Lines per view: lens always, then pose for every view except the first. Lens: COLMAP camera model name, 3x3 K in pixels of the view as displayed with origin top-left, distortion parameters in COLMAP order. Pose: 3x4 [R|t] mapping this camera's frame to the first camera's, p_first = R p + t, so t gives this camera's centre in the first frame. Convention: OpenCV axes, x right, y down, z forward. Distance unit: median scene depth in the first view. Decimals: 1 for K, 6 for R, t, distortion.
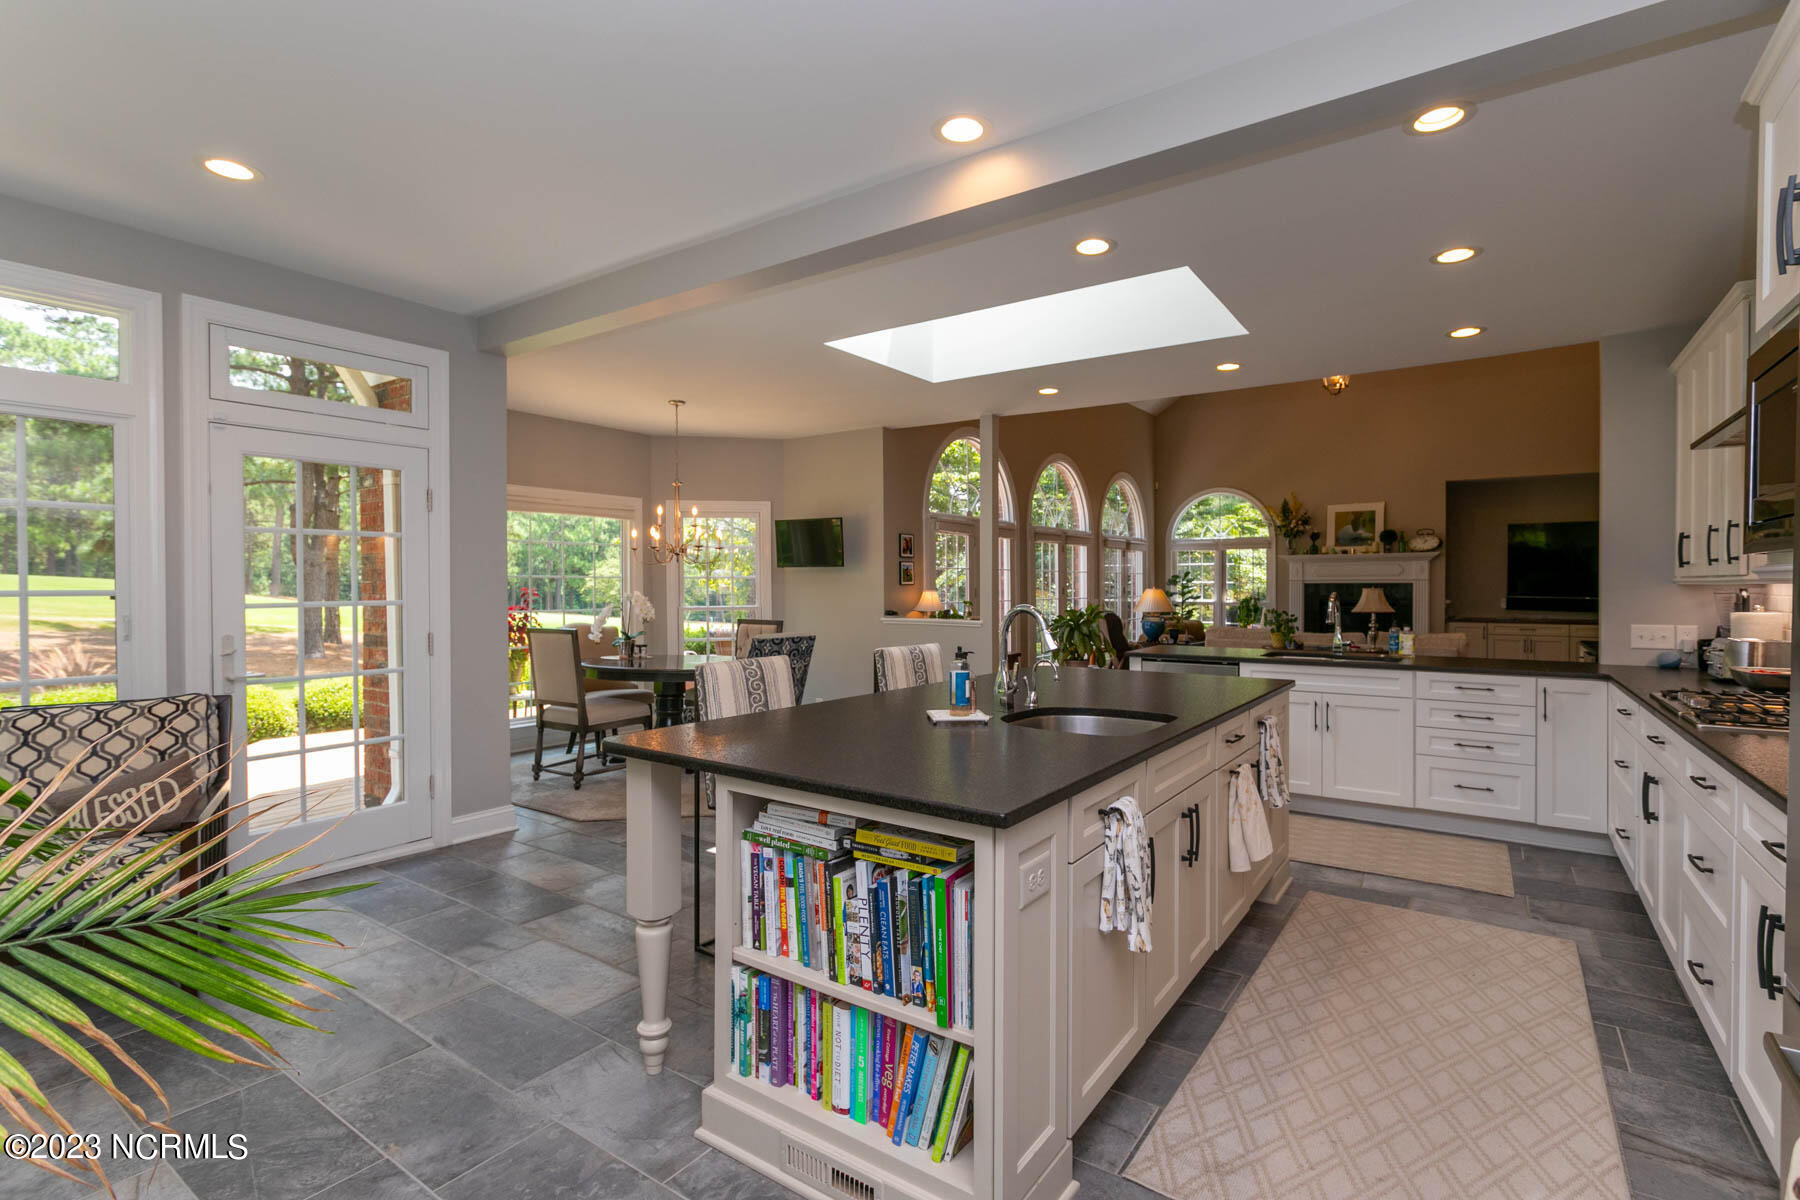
lens RADIAL K [[848.2, 0, 896.9], [0, 848.2, 593.8], [0, 0, 1]] dist [0.004183, -0.001579]
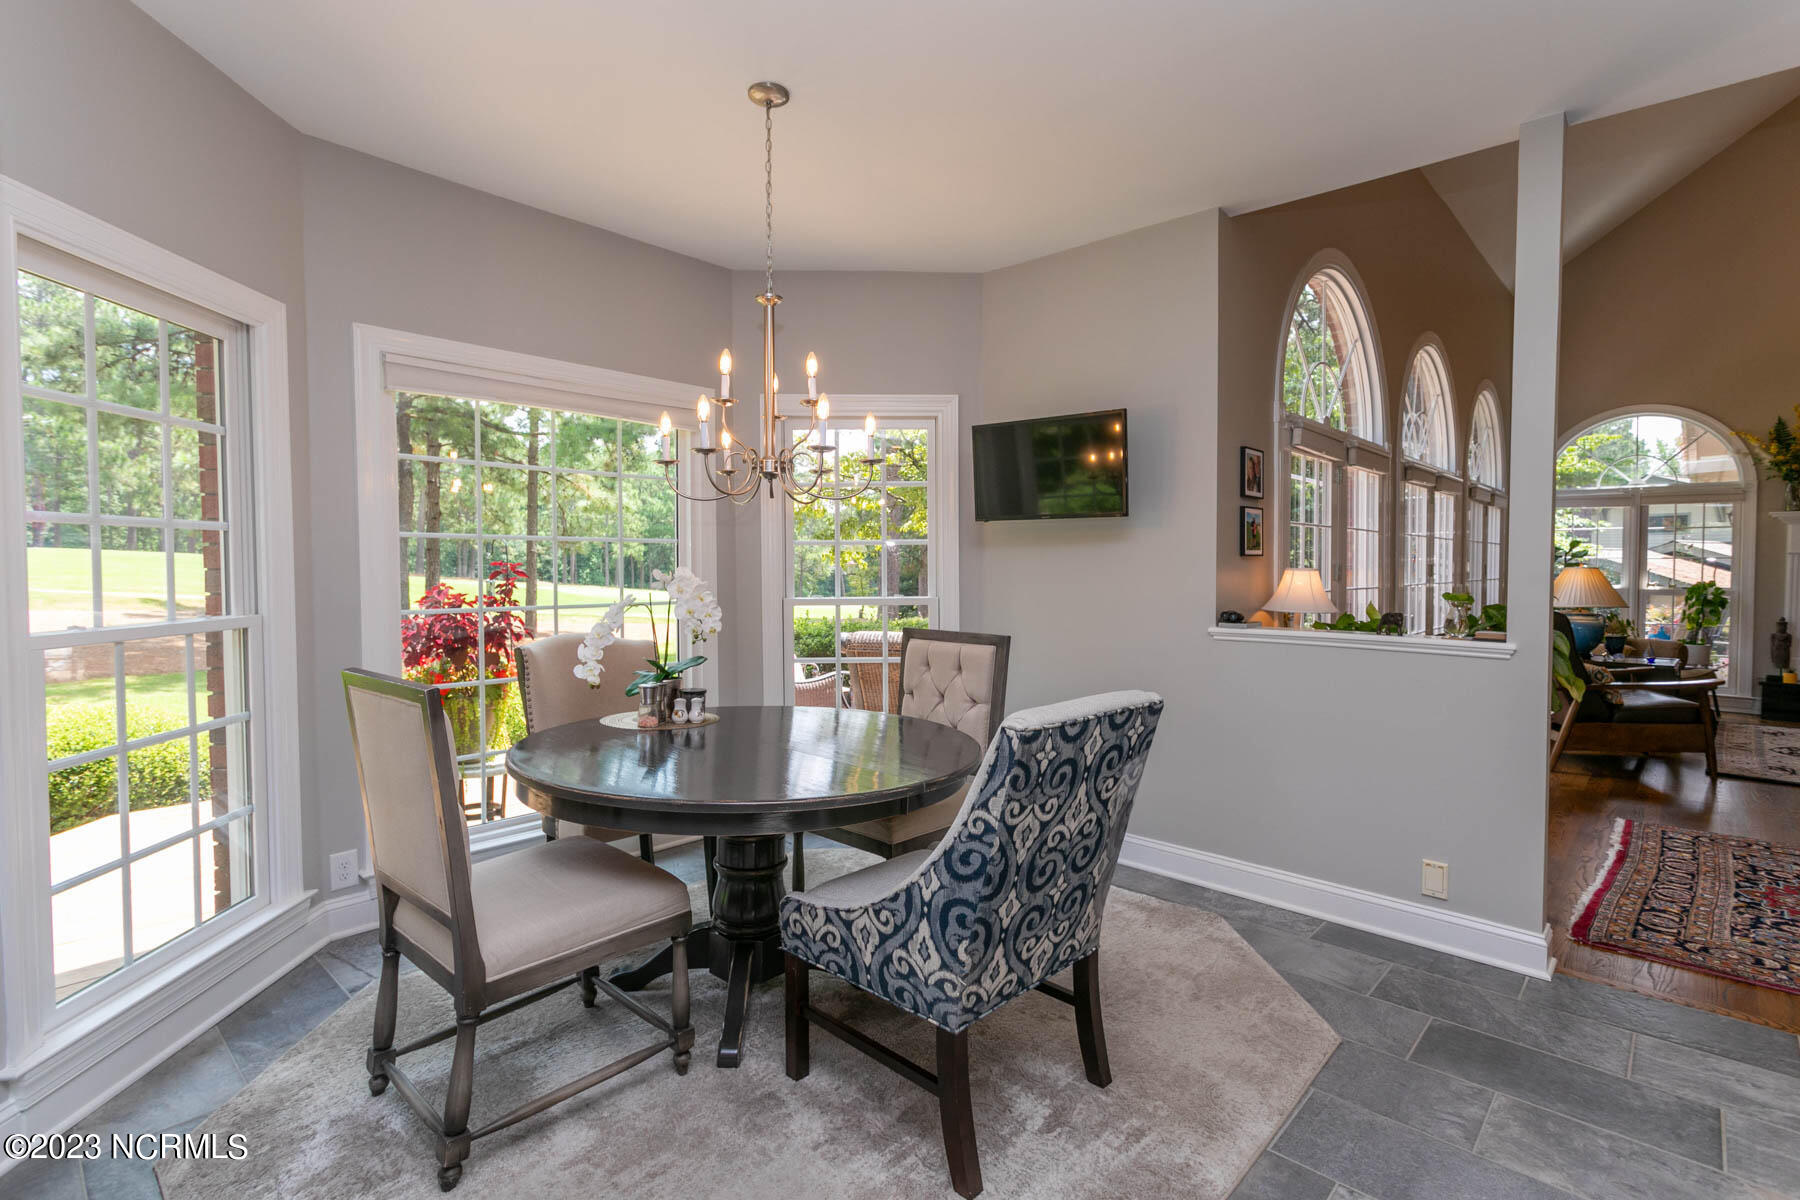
lens RADIAL K [[848.2, 0, 893.2], [0, 848.2, 589.9], [0, 0, 1]] dist [0.004183, -0.001579]
pose [[0.989705, 0.006041, -0.142997, -0.079179], [-0.003236, 0.999798, 0.019838, -0.000466], [0.143088, -0.019171, 0.989524, 0.336769]]
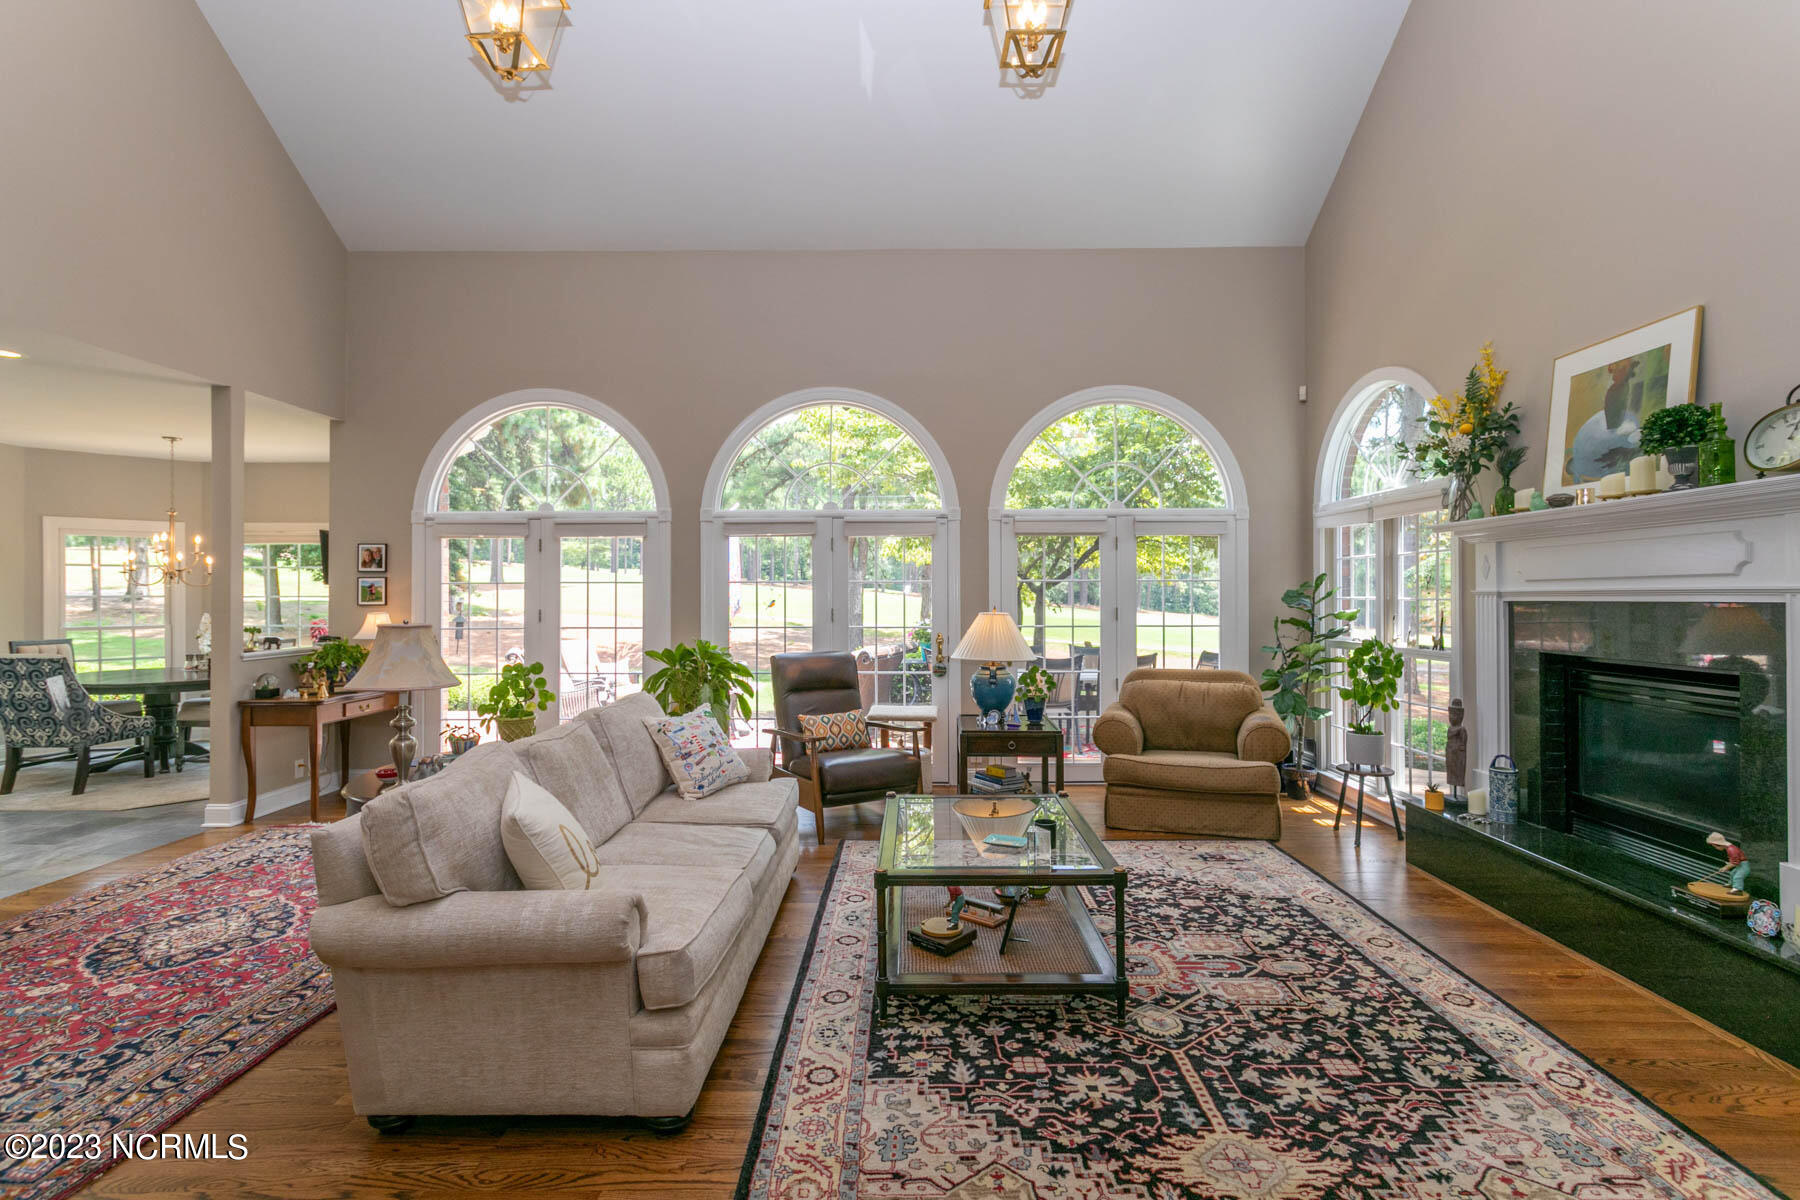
lens RADIAL K [[848.2, 0, 896.8], [0, 848.2, 599.2], [0, 0, 1]] dist [0.004183, -0.001579]
pose [[0.570139, 0.000458, -0.821548, 0.653698], [-0.006441, 0.999972, -0.003912, -0.011148], [0.821523, 0.007522, 0.570126, 0.634842]]
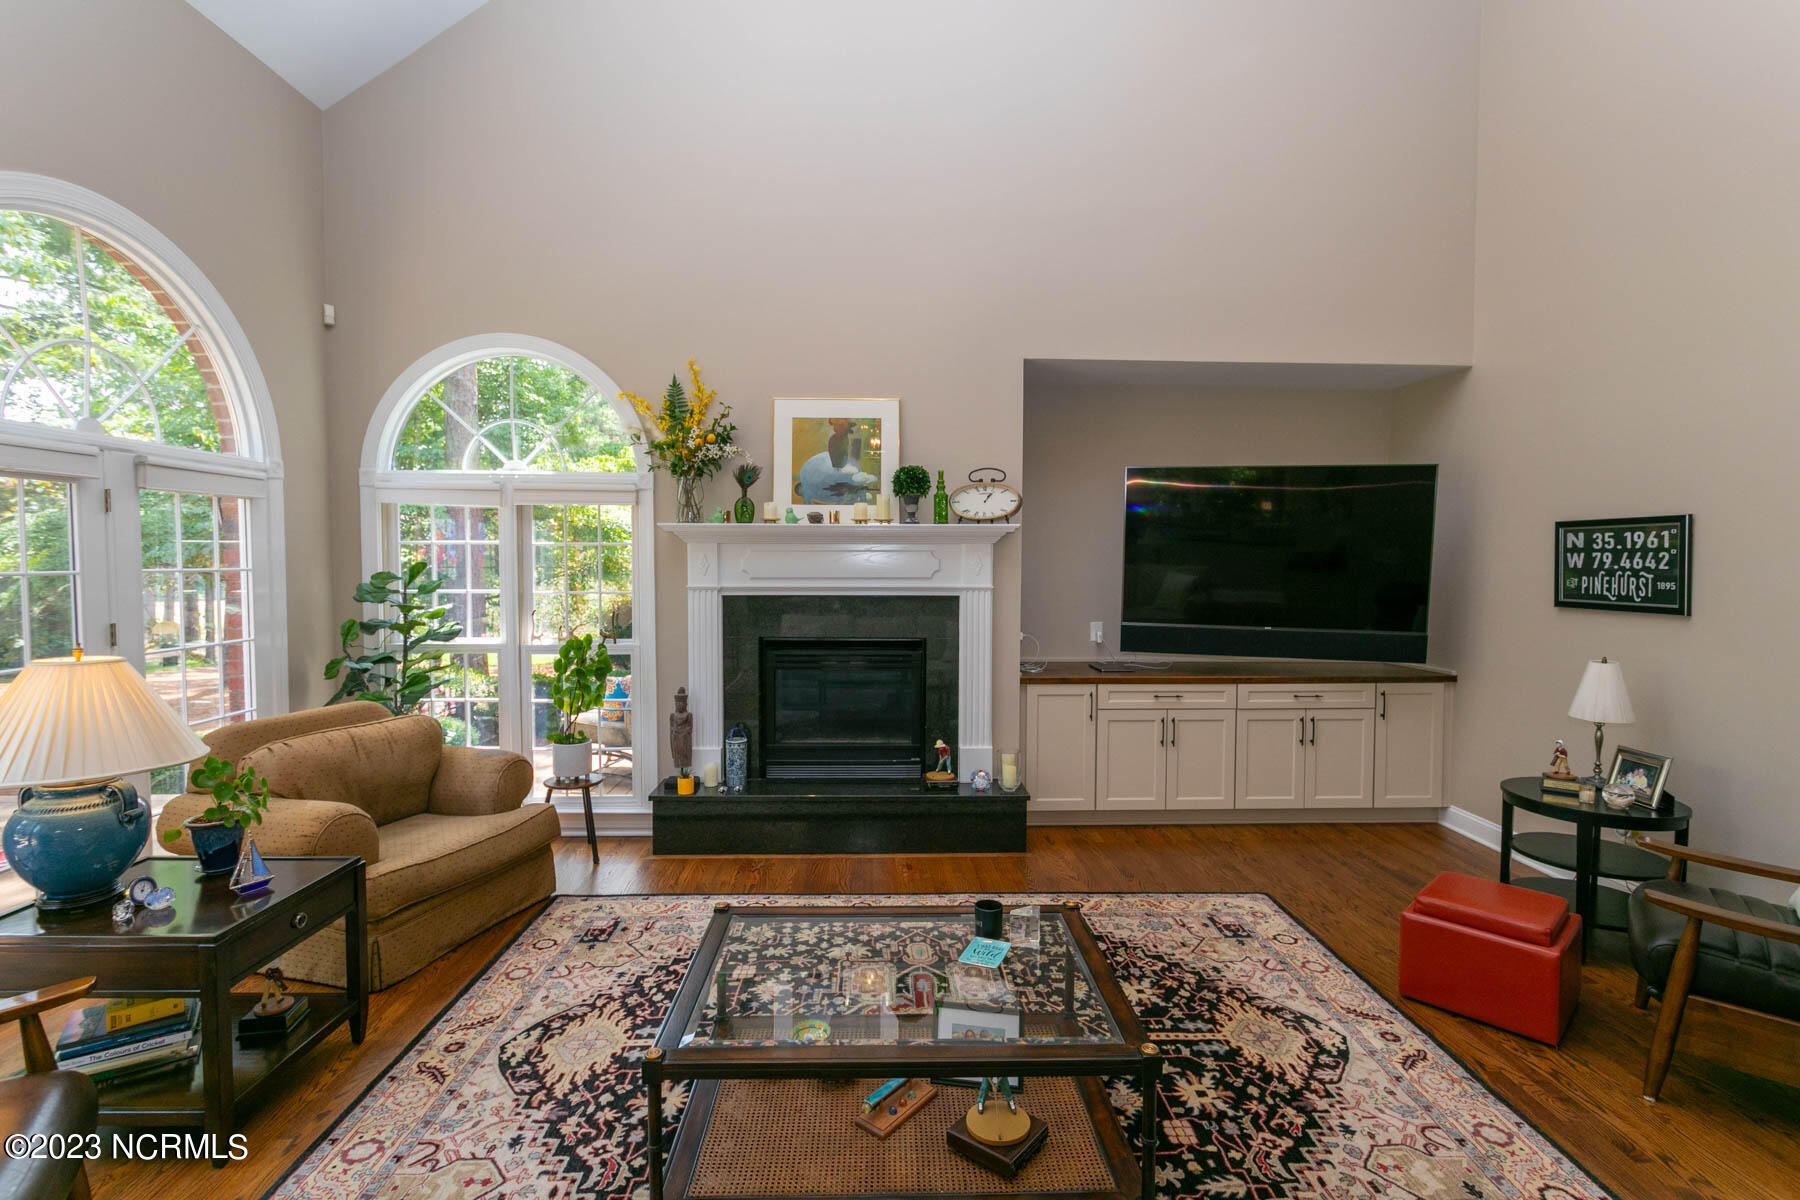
lens RADIAL K [[848.2, 0, 898.7], [0, 848.2, 600.9], [0, 0, 1]] dist [0.004183, -0.001579]
pose [[0.795340, -0.027551, 0.605537, 0.322516], [0.003353, 0.999151, 0.041055, -0.027461], [-0.606154, -0.030623, 0.794758, 0.671639]]
